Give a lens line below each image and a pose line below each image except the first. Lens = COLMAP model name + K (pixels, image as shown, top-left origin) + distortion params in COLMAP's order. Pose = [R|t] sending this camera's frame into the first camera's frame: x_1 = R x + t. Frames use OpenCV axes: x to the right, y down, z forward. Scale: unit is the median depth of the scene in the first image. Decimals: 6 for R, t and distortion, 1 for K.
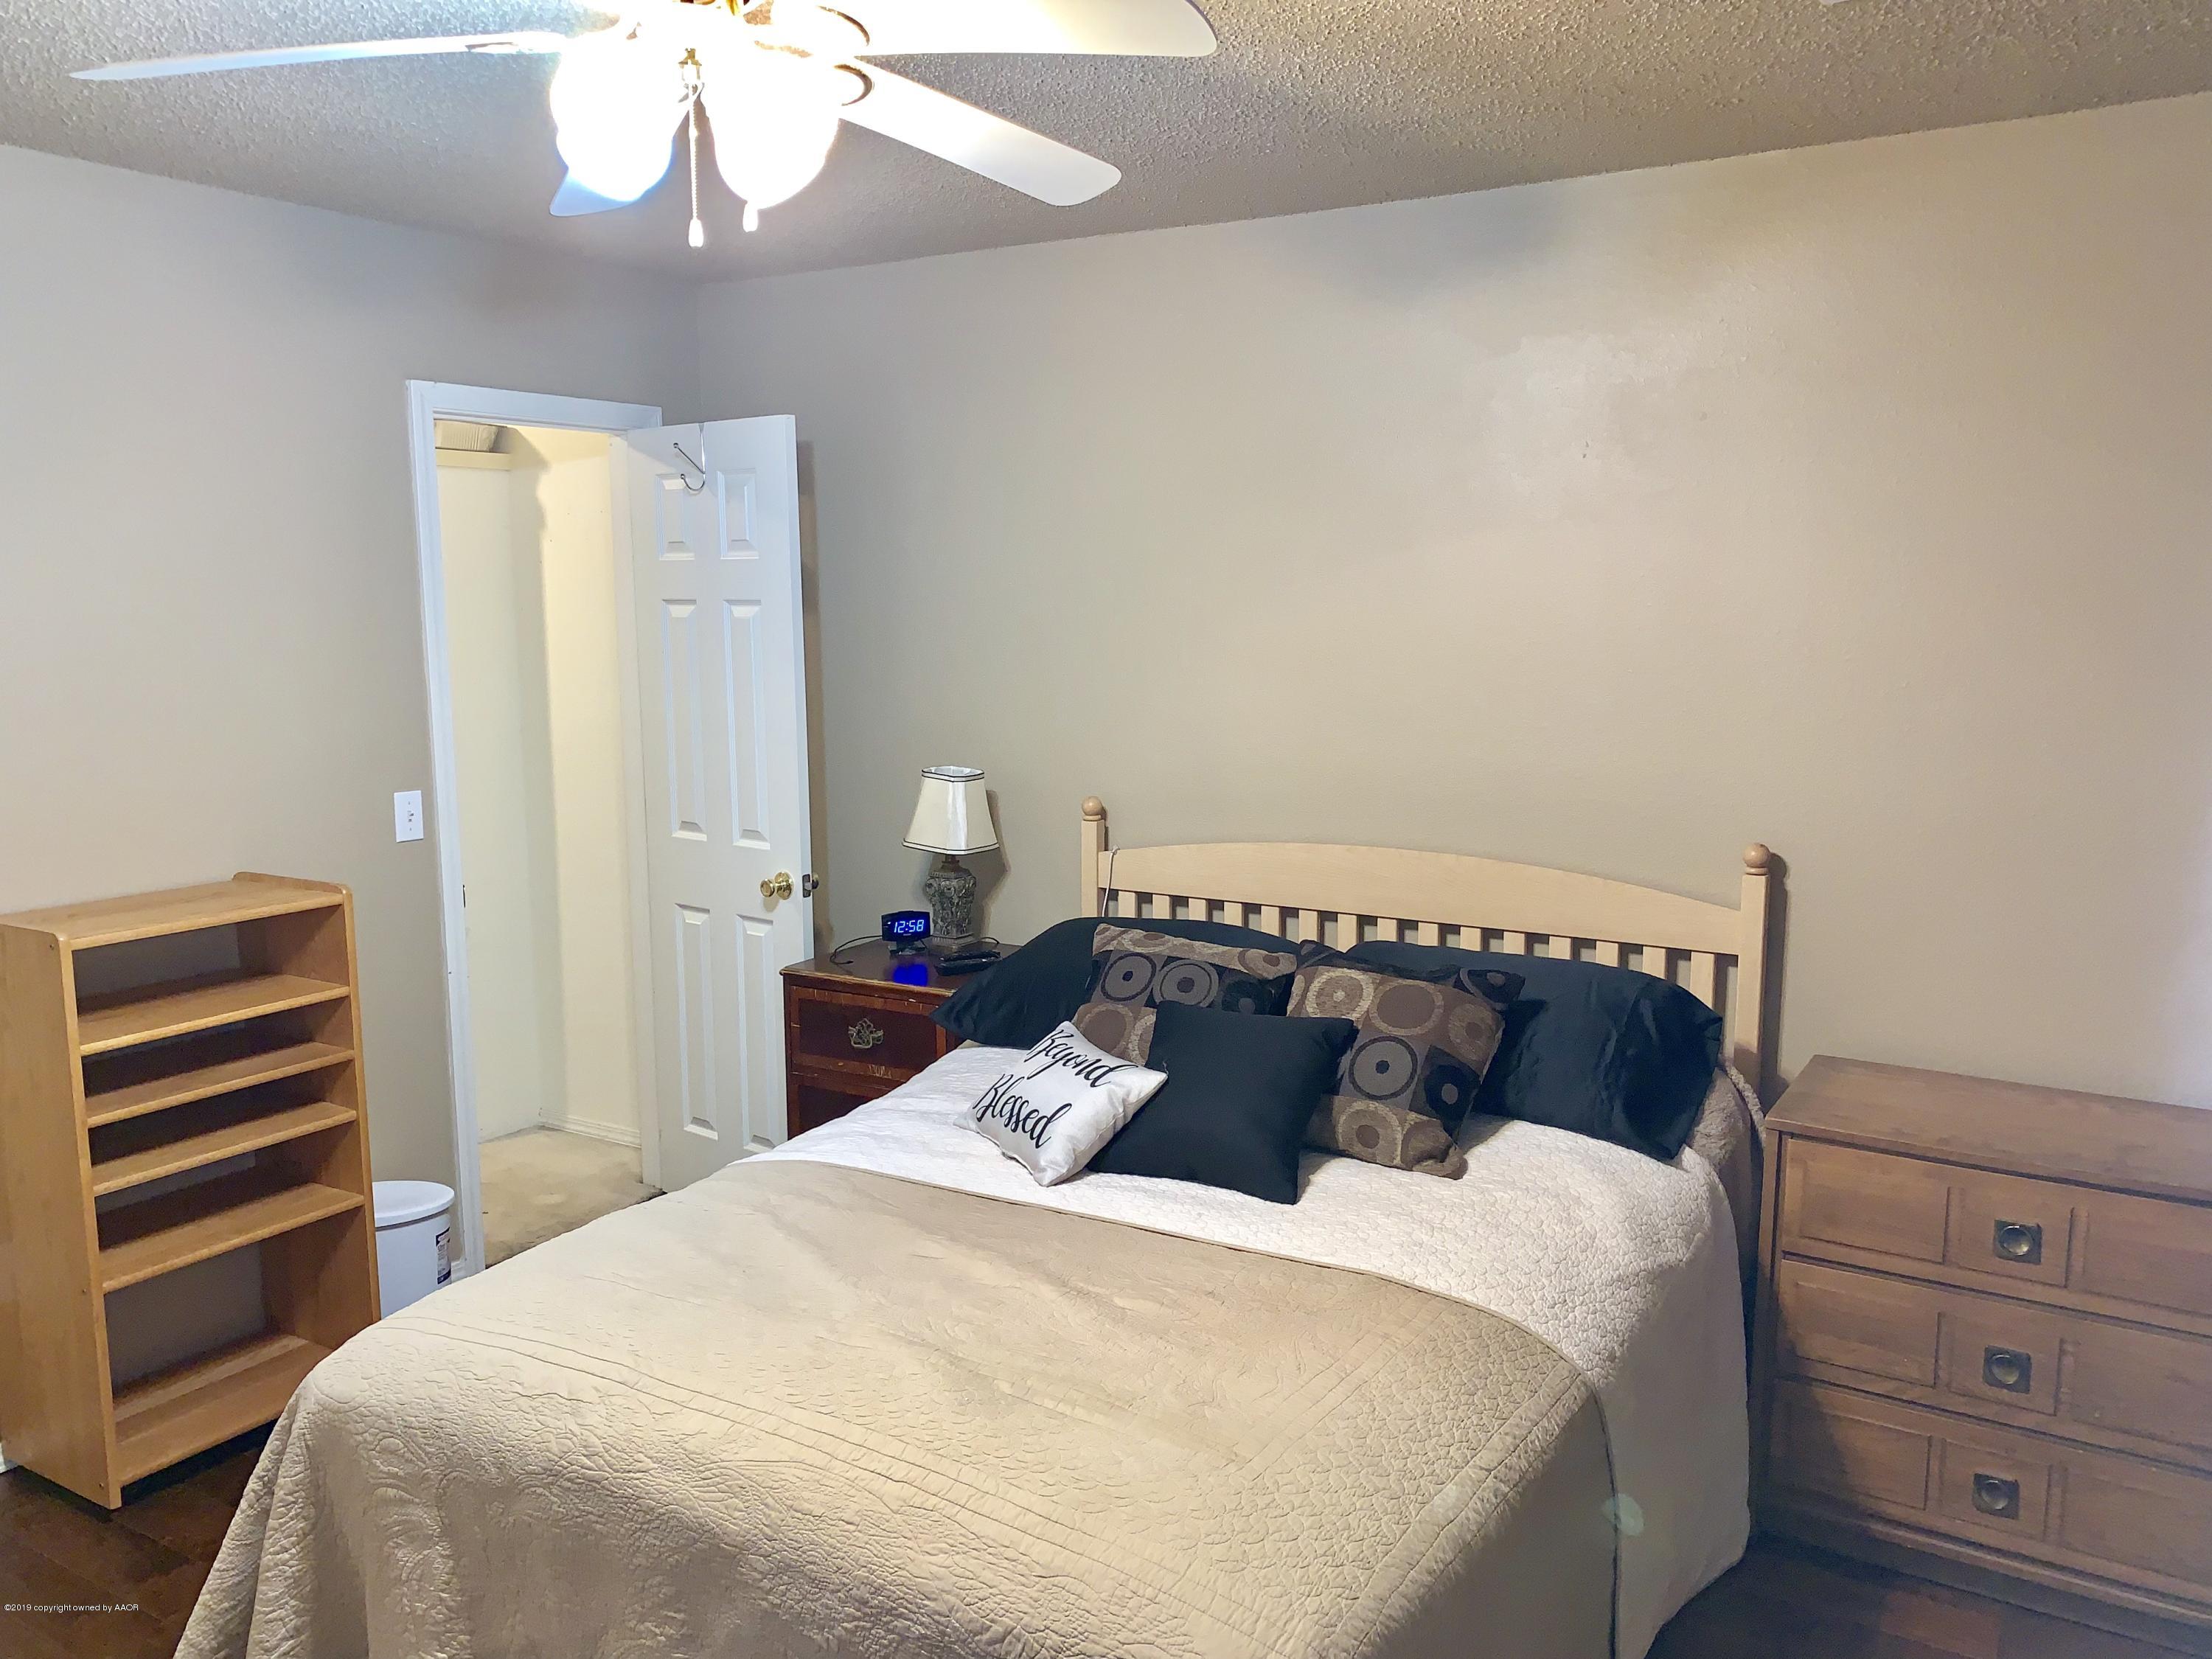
lens RADIAL K [[1685.0, 0, 1106.0], [0, 1685.0, 829.5], [0, 0, 1]] dist [0.010029, -0.009415]
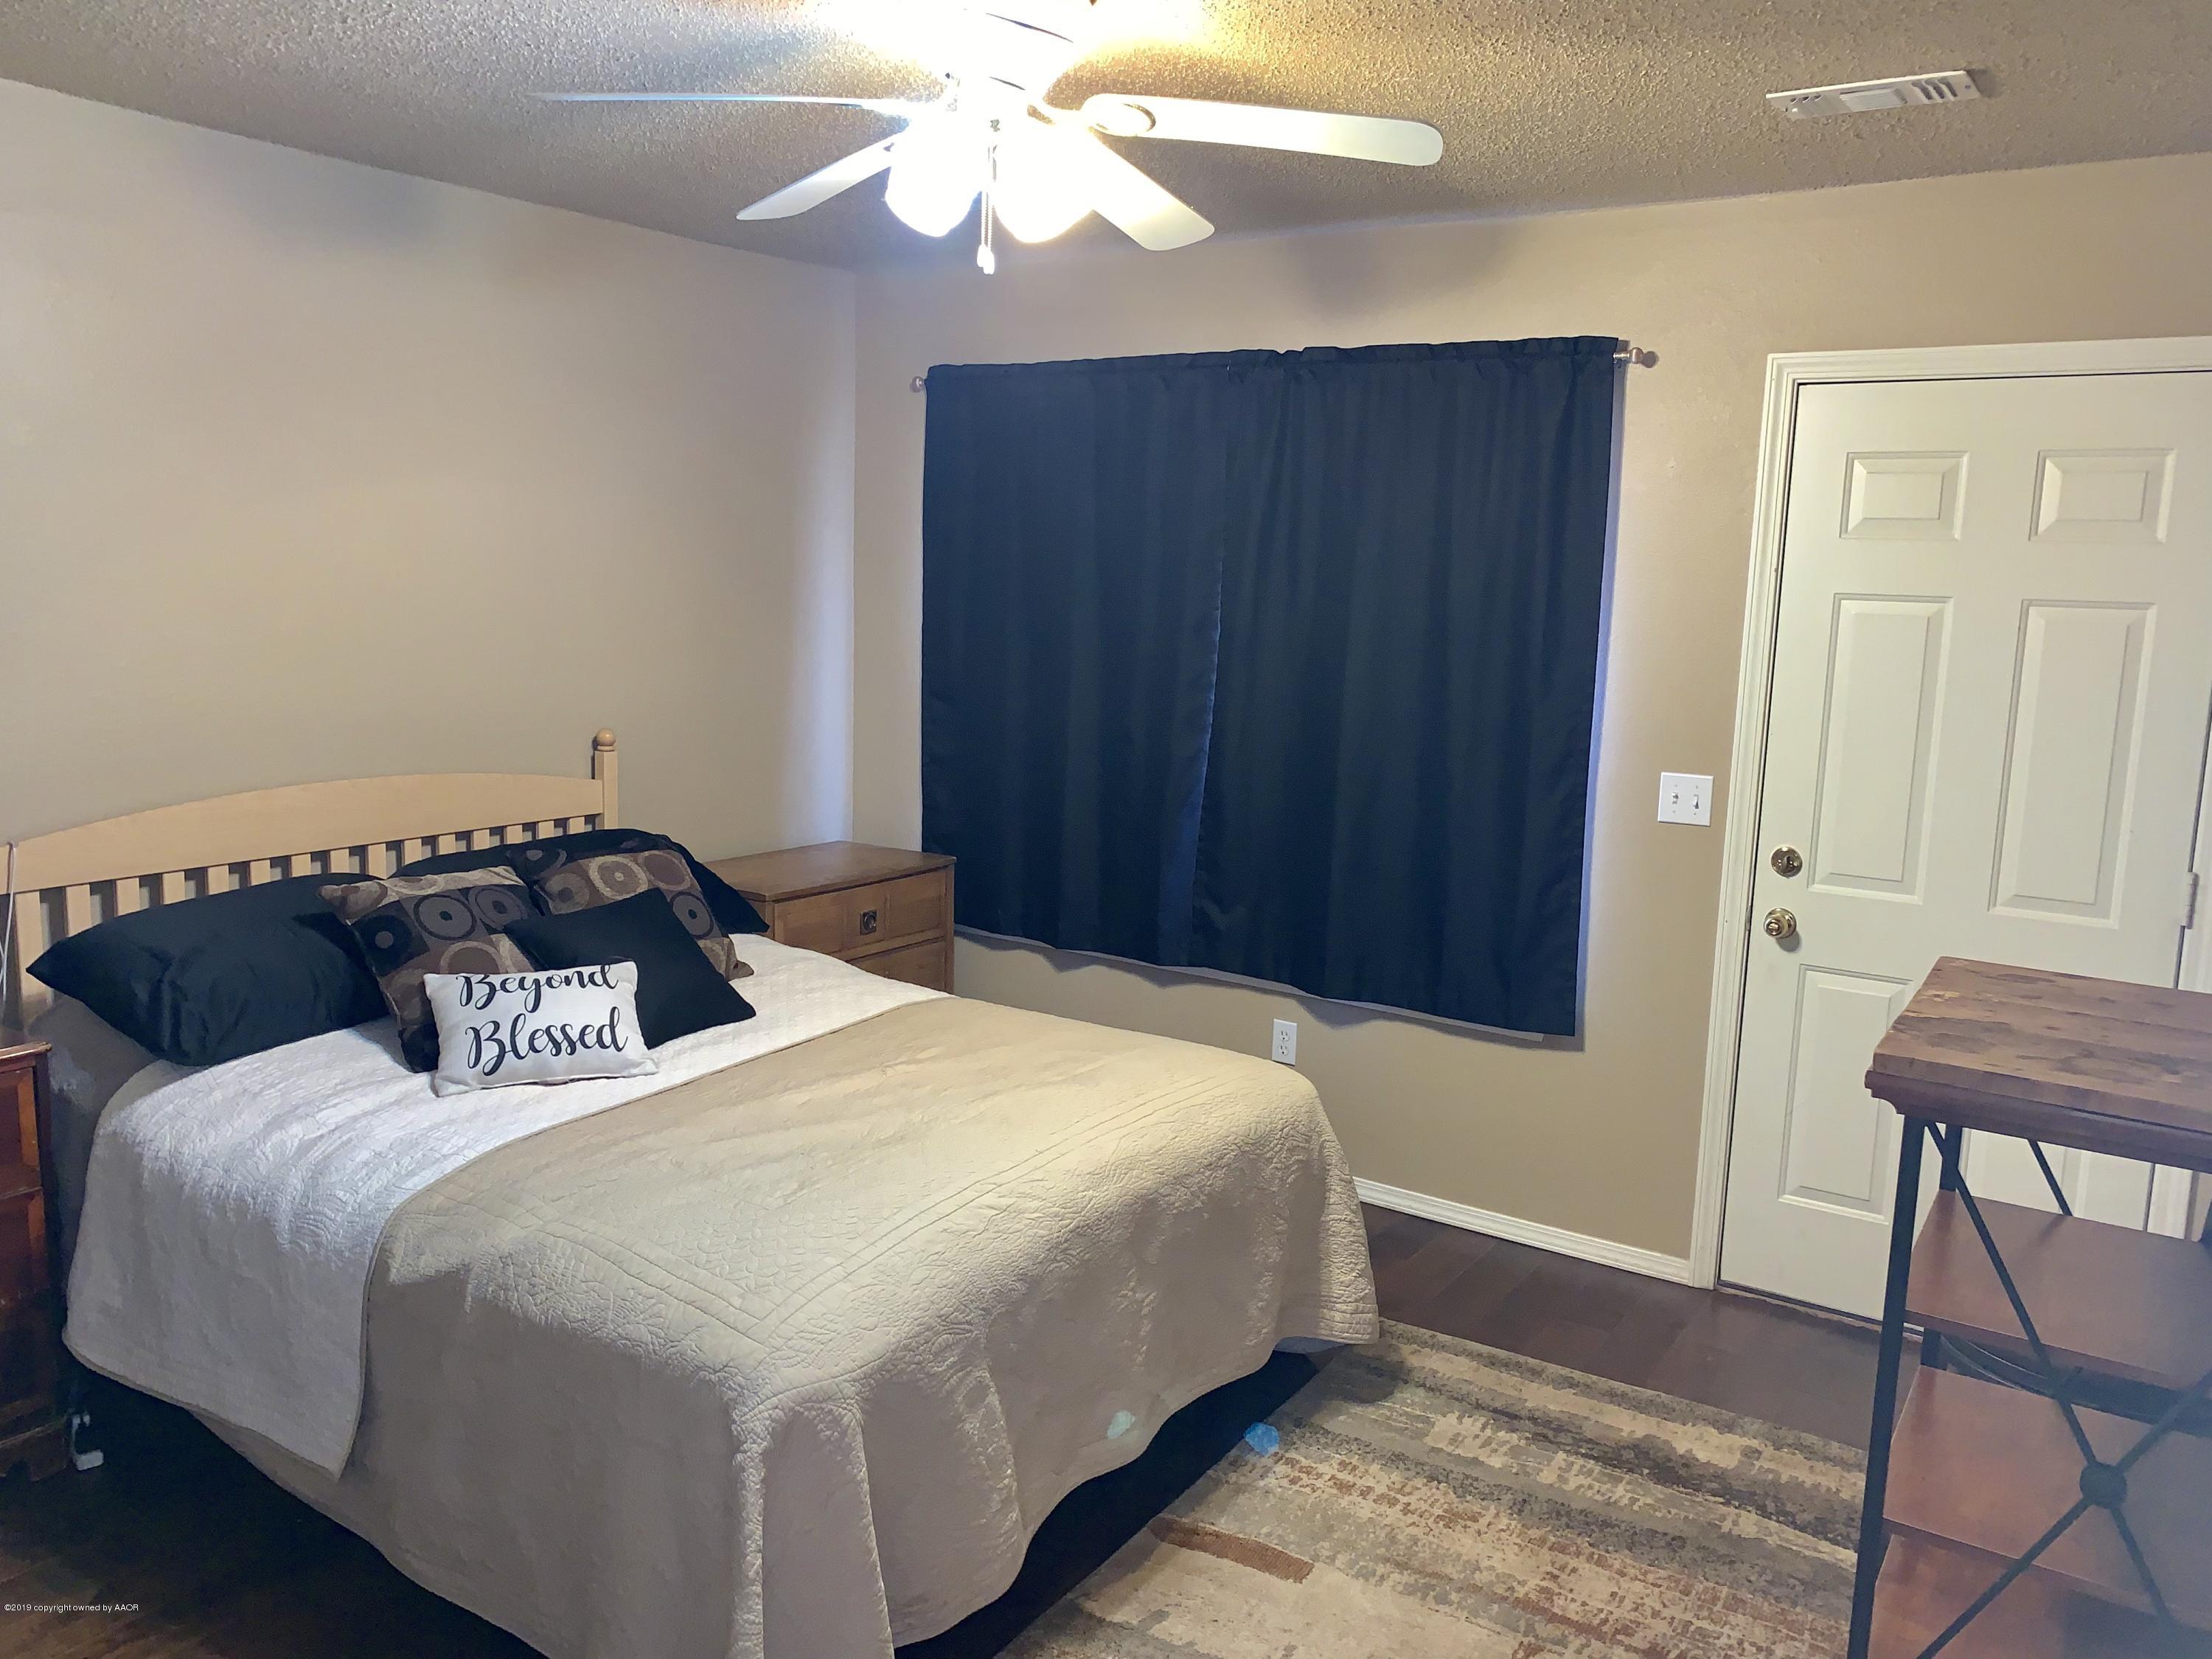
lens RADIAL K [[1692.2, 0, 1101.0], [0, 1692.2, 818.3], [0, 0, 1]] dist [0.063046, -0.061592]
pose [[0.052789, -0.152549, 0.986885, -1.307654], [0.128754, 0.981054, 0.144761, -0.092774], [-0.990271, 0.119423, 0.071430, 0.720379]]
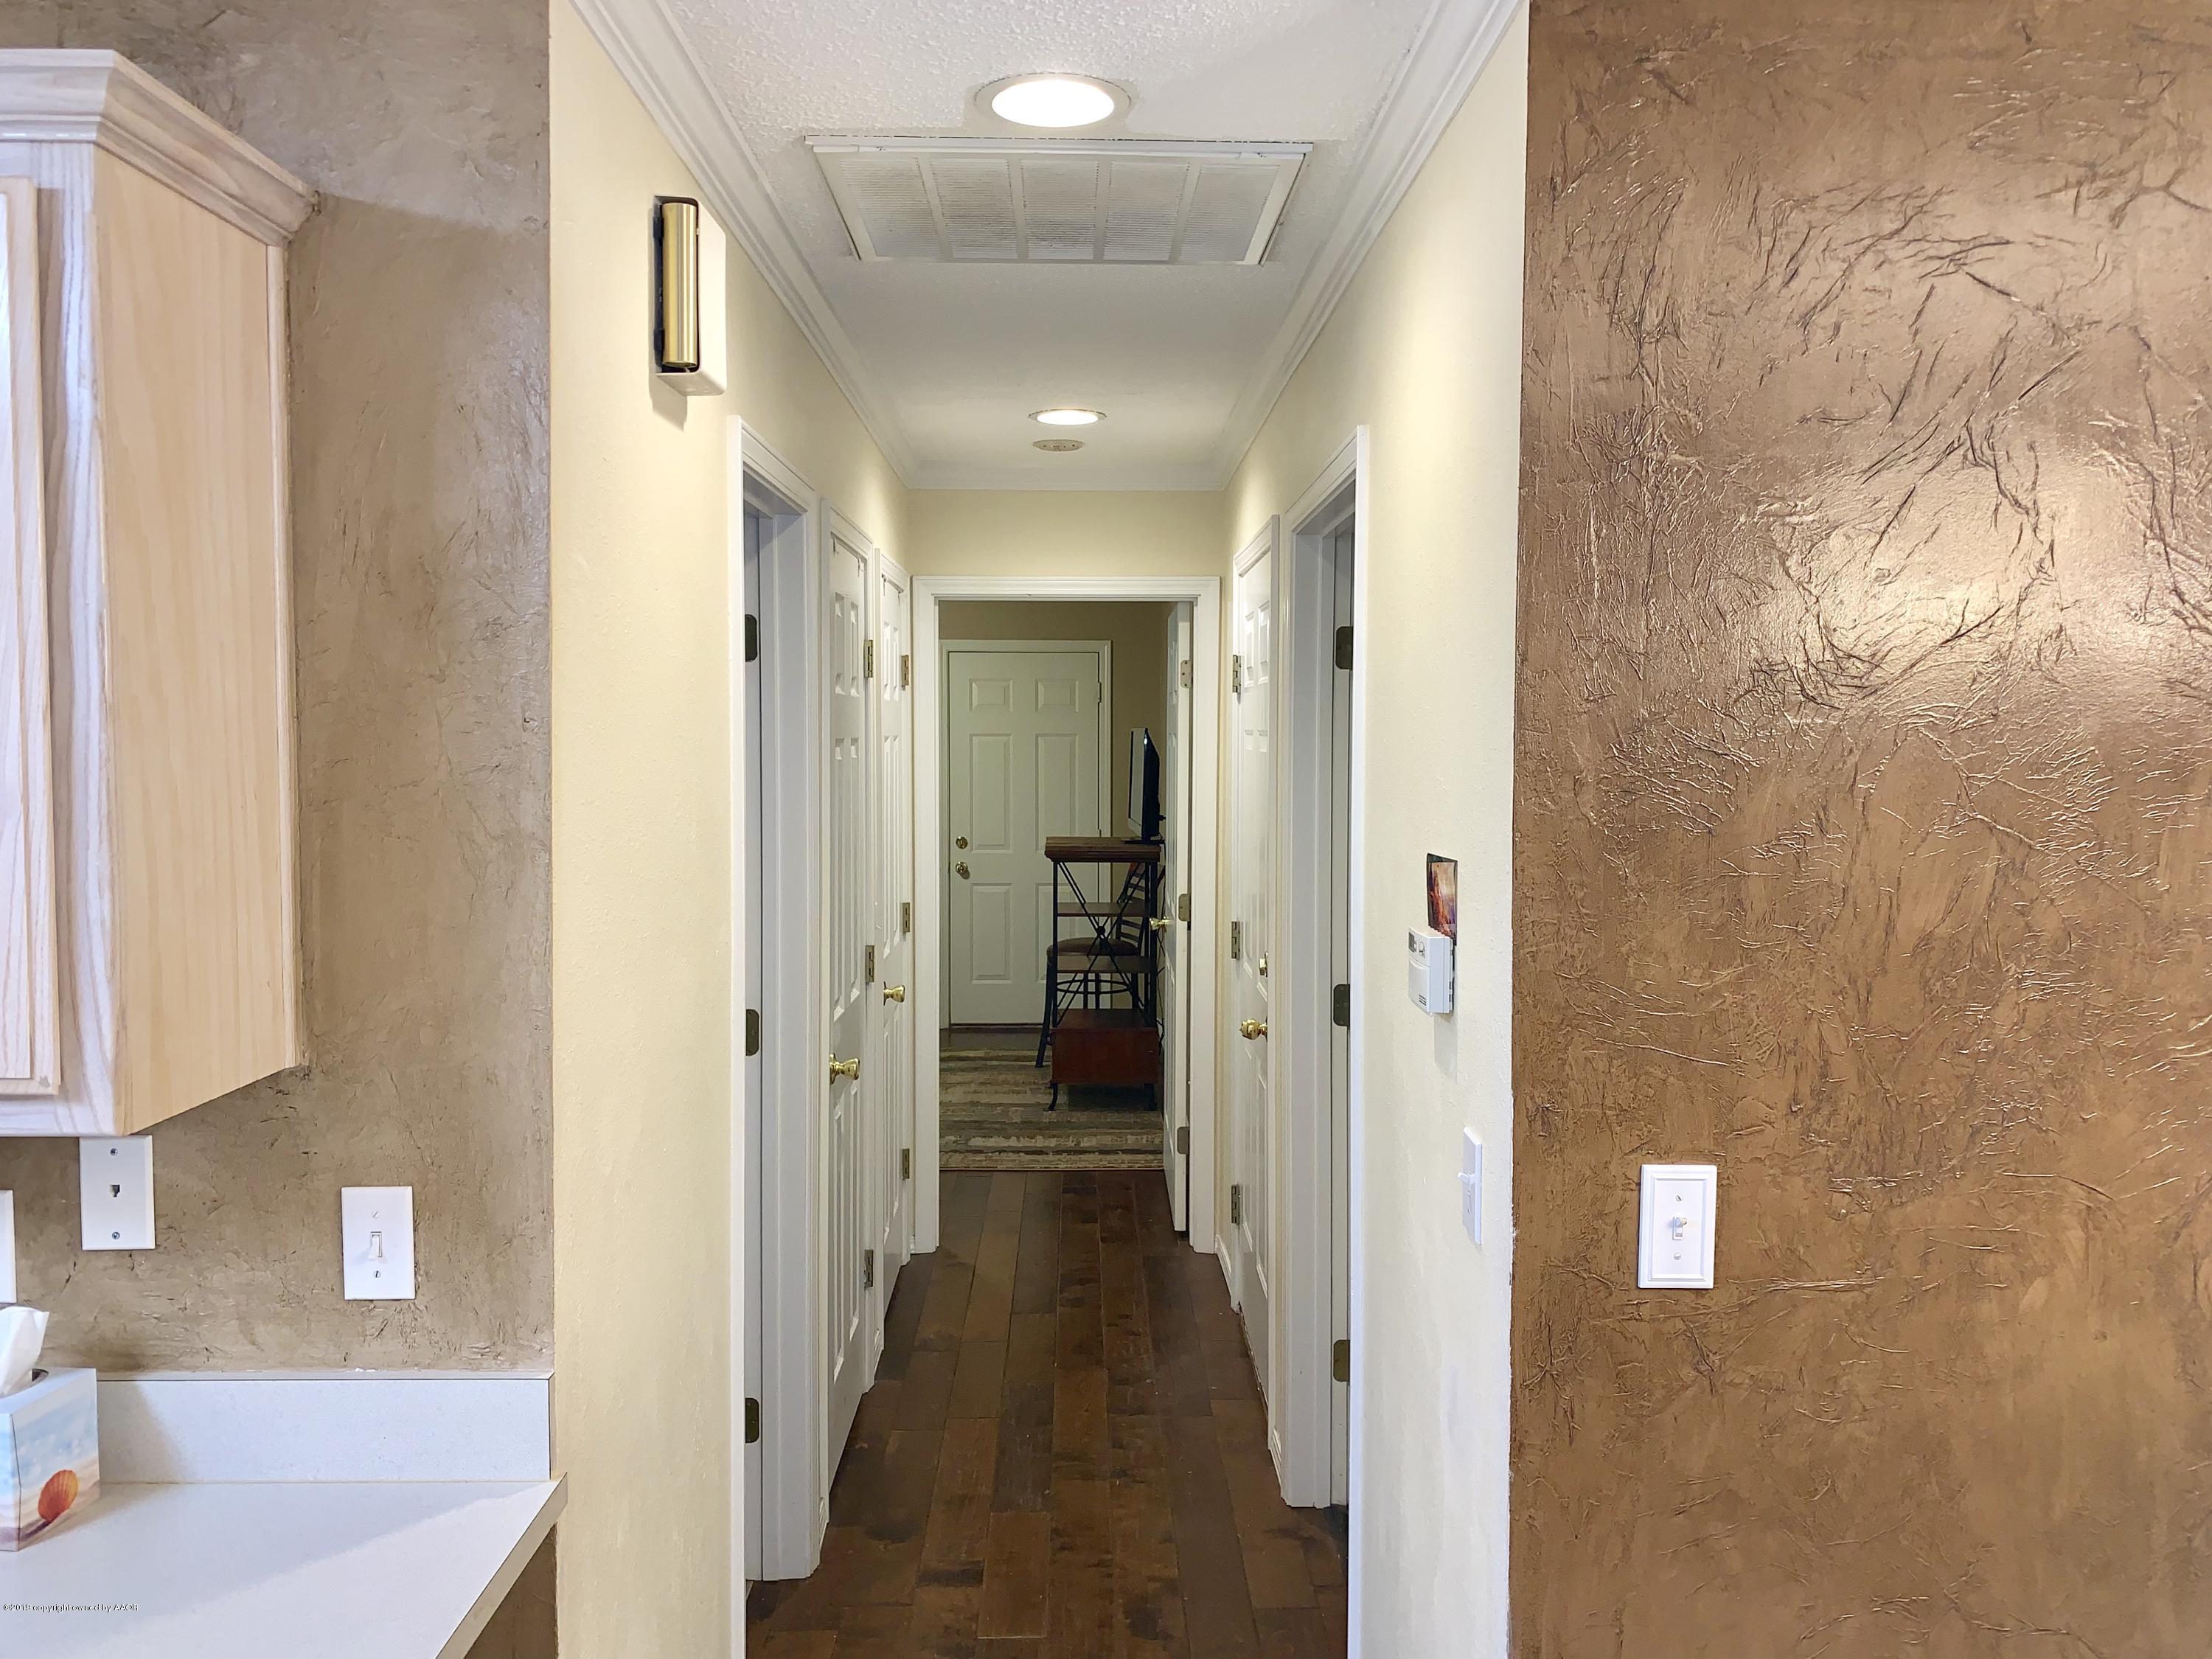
lens RADIAL K [[1692.2, 0, 1101.0], [0, 1692.2, 818.3], [0, 0, 1]] dist [0.063046, -0.061592]
pose [[-0.527086, -0.034309, 0.849119, -2.441002], [0.127216, 0.984740, 0.118758, -0.165795], [-0.840236, 0.170617, -0.514678, 1.456018]]
